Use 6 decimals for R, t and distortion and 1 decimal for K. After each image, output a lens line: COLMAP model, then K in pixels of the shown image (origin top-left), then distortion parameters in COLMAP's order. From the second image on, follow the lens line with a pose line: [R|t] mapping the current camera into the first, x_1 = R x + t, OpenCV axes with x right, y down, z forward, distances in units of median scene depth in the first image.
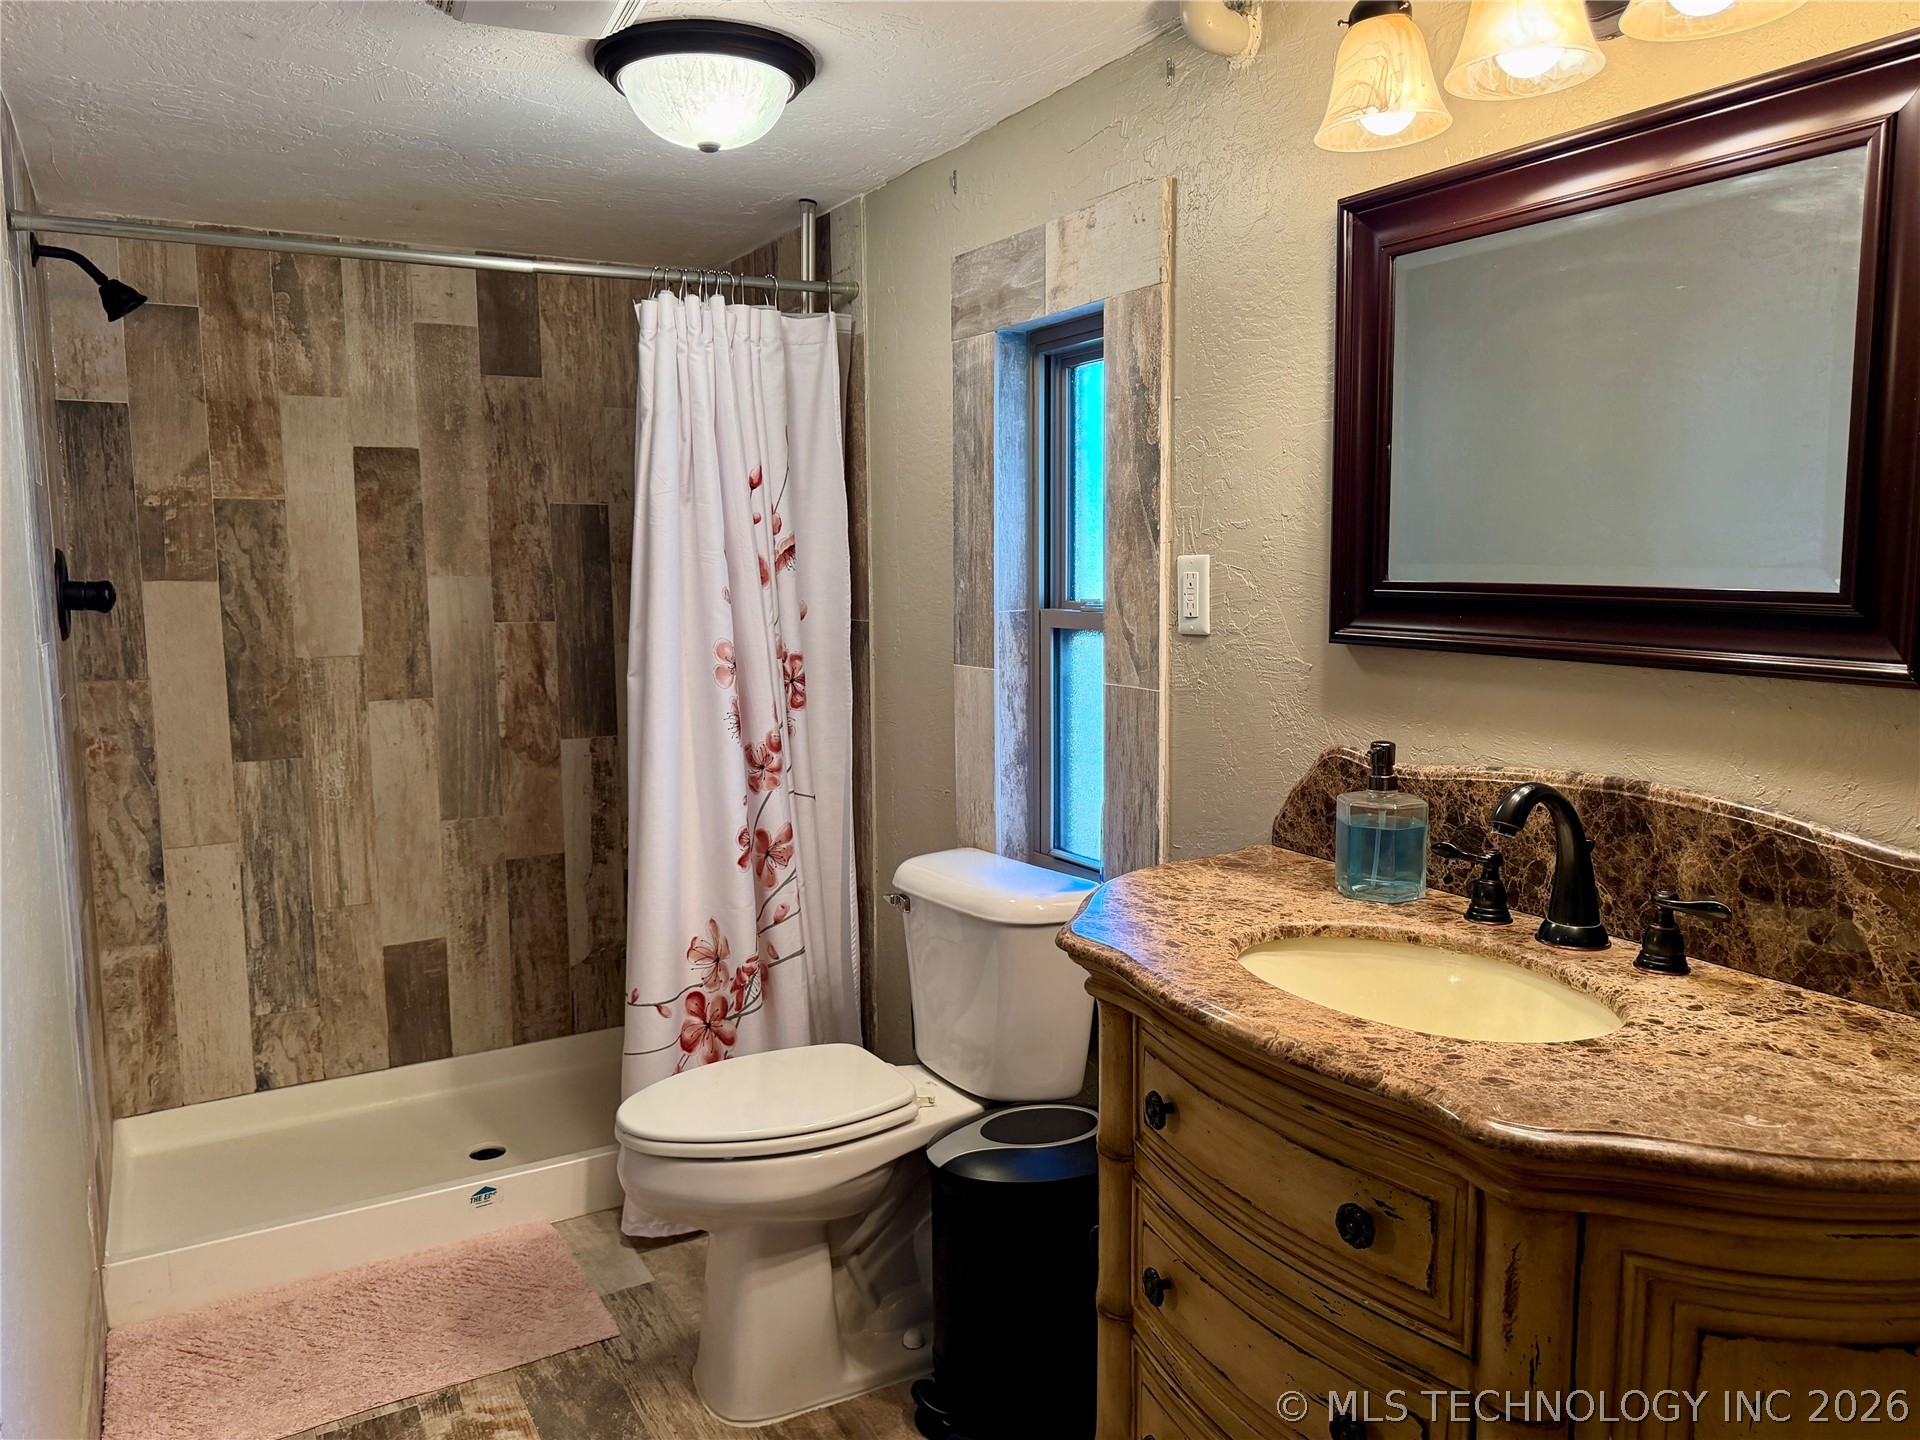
lens RADIAL K [[1392.8, 0, 952.9], [0, 1392.8, 717.7], [0, 0, 1]] dist [0.025168, -0.064437]
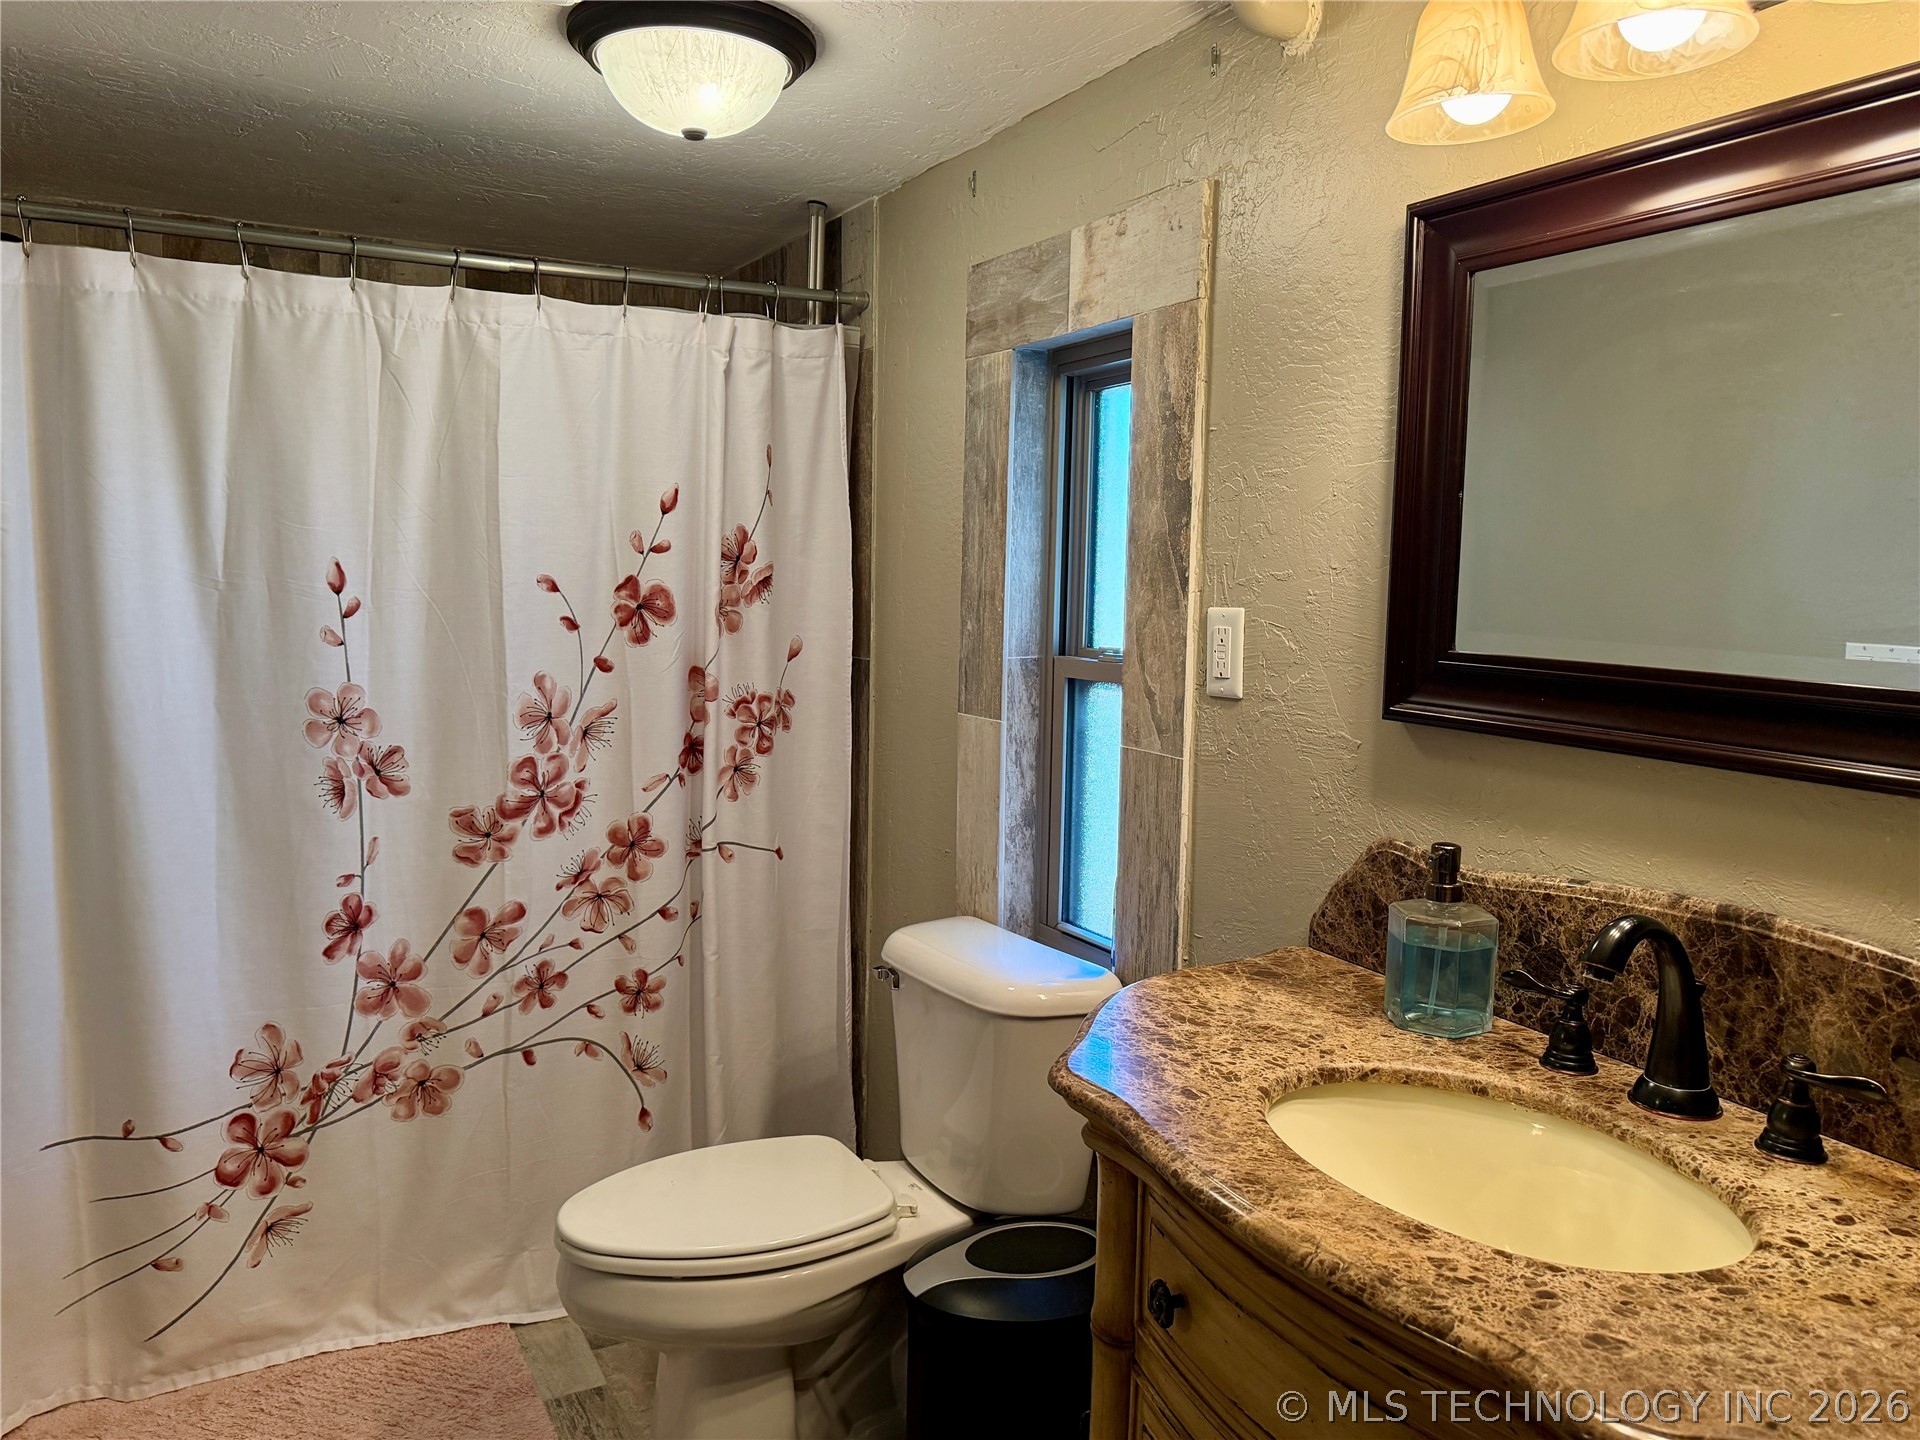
lens RADIAL K [[1382.3, 0, 961.0], [0, 1382.3, 722.2], [0, 0, 1]] dist [0.007249, -0.031167]
pose [[0.999462, 0.029751, -0.013834, 0.020315], [-0.029853, 0.999528, -0.007224, -0.034482], [0.013613, 0.007633, 0.999878, 0.131693]]
